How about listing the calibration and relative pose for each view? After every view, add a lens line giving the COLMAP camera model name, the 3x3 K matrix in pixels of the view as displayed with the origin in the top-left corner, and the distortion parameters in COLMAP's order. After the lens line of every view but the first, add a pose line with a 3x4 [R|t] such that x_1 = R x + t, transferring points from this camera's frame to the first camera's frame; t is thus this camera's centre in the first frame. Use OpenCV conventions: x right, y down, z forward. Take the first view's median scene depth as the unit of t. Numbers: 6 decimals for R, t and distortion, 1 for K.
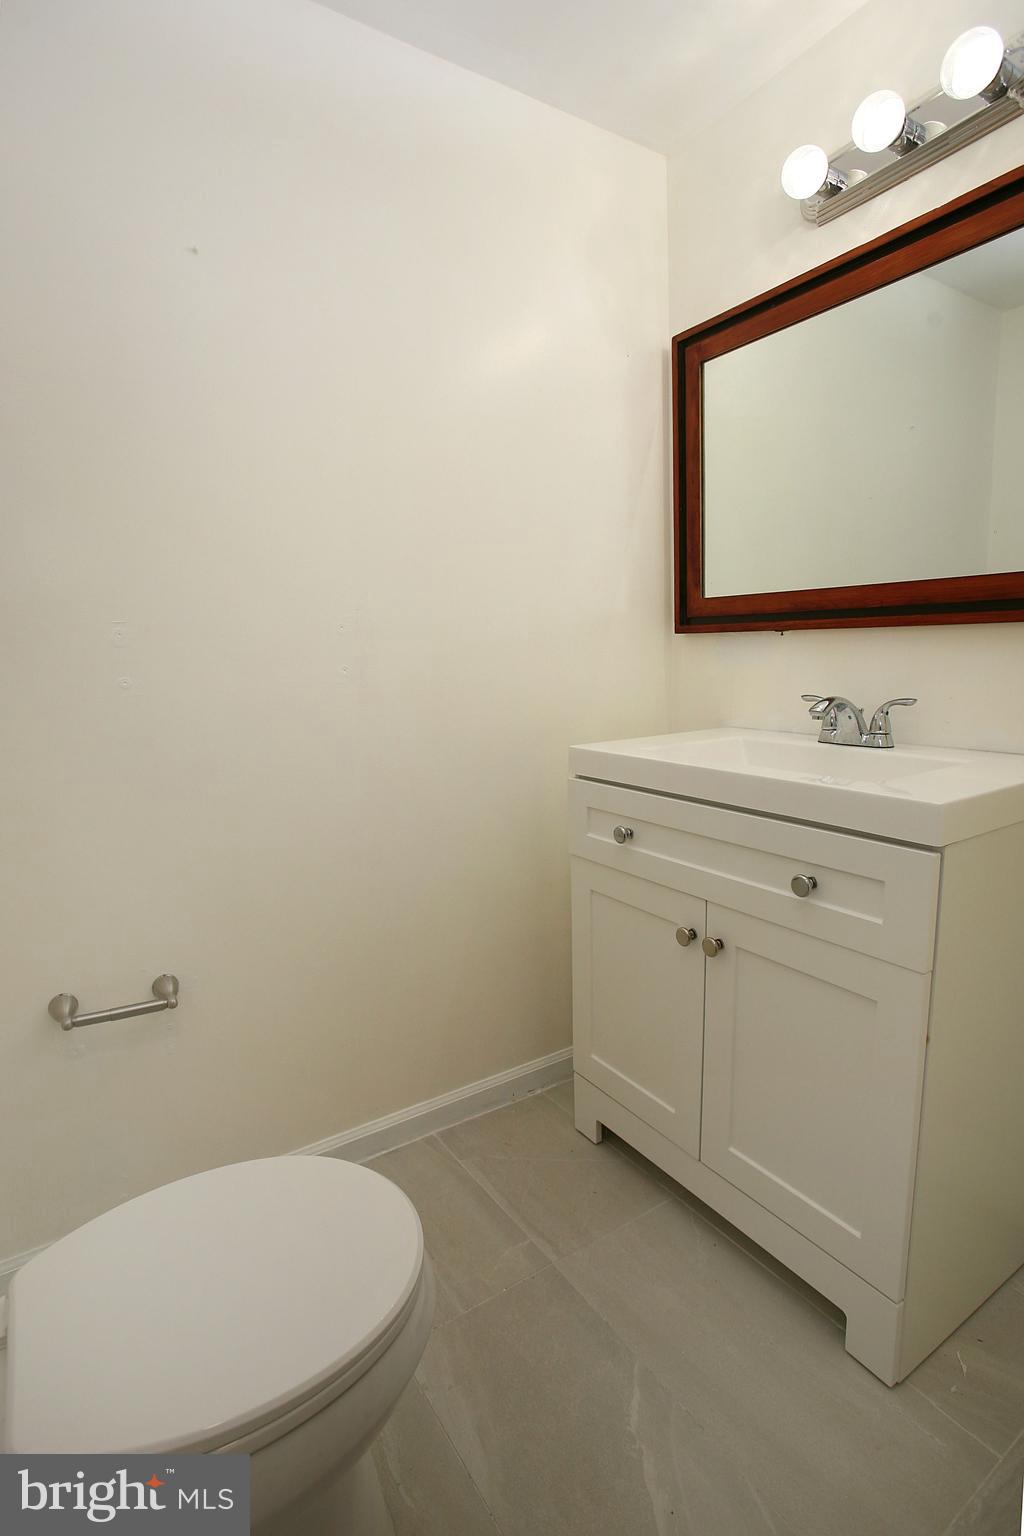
lens RADIAL K [[743.1, 0, 492.3], [0, 743.1, 768.5], [0, 0, 1]] dist [-0.066856, 0.027160]
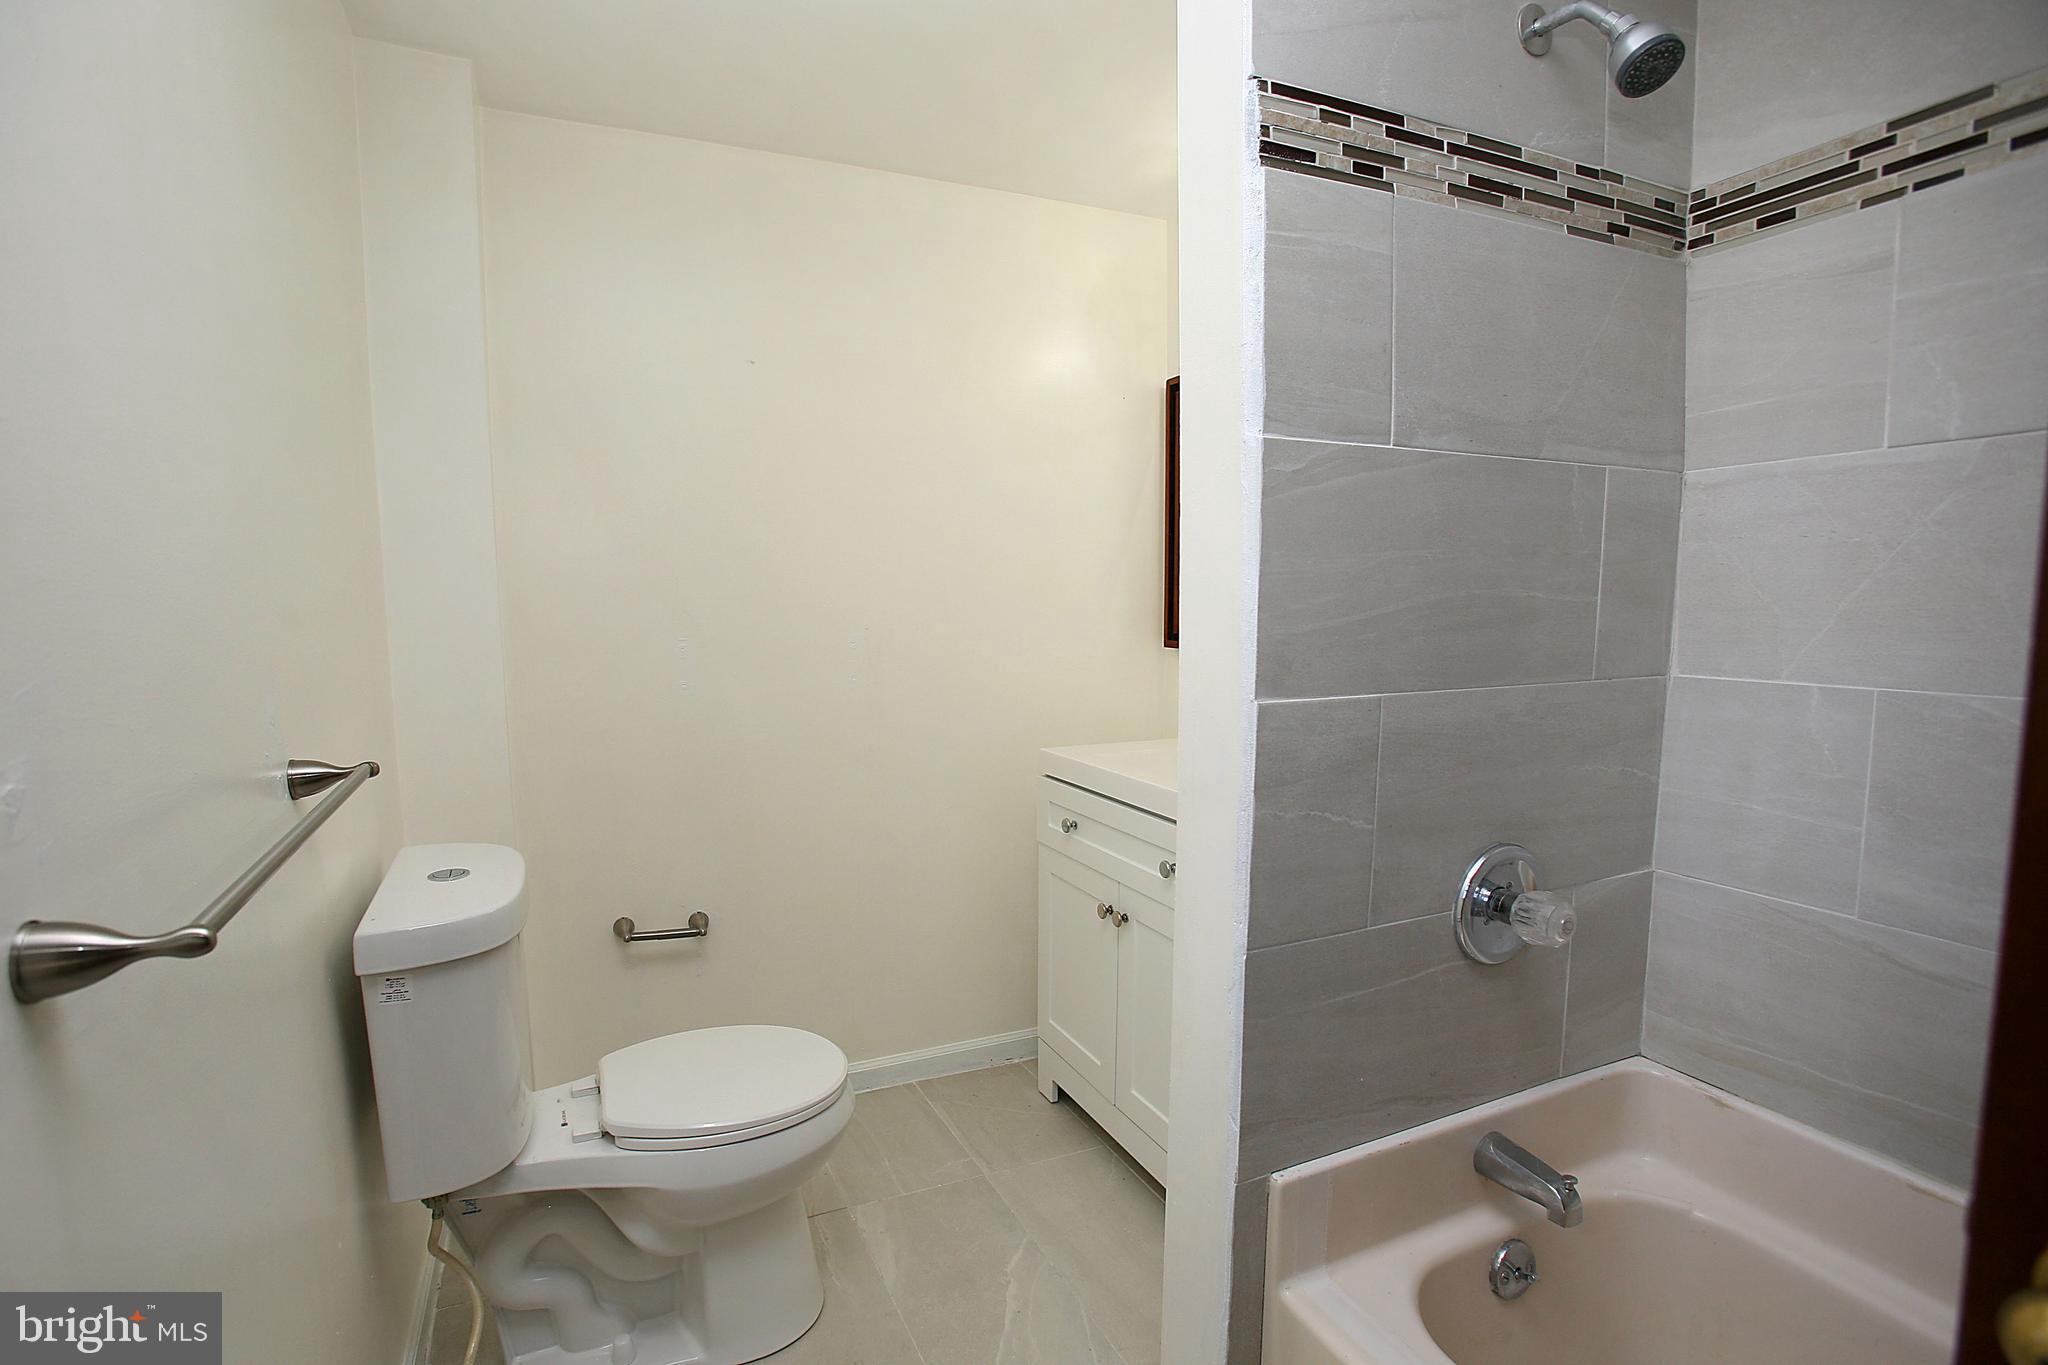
lens RADIAL K [[990.9, 0, 985.6], [0, 990.9, 707.0], [0, 0, 1]] dist [-0.066856, 0.027160]
pose [[0.987722, 0.045871, -0.149335, 0.274796], [-0.052396, 0.997823, -0.040051, -0.030667], [0.147173, 0.047384, 0.987975, -0.611688]]
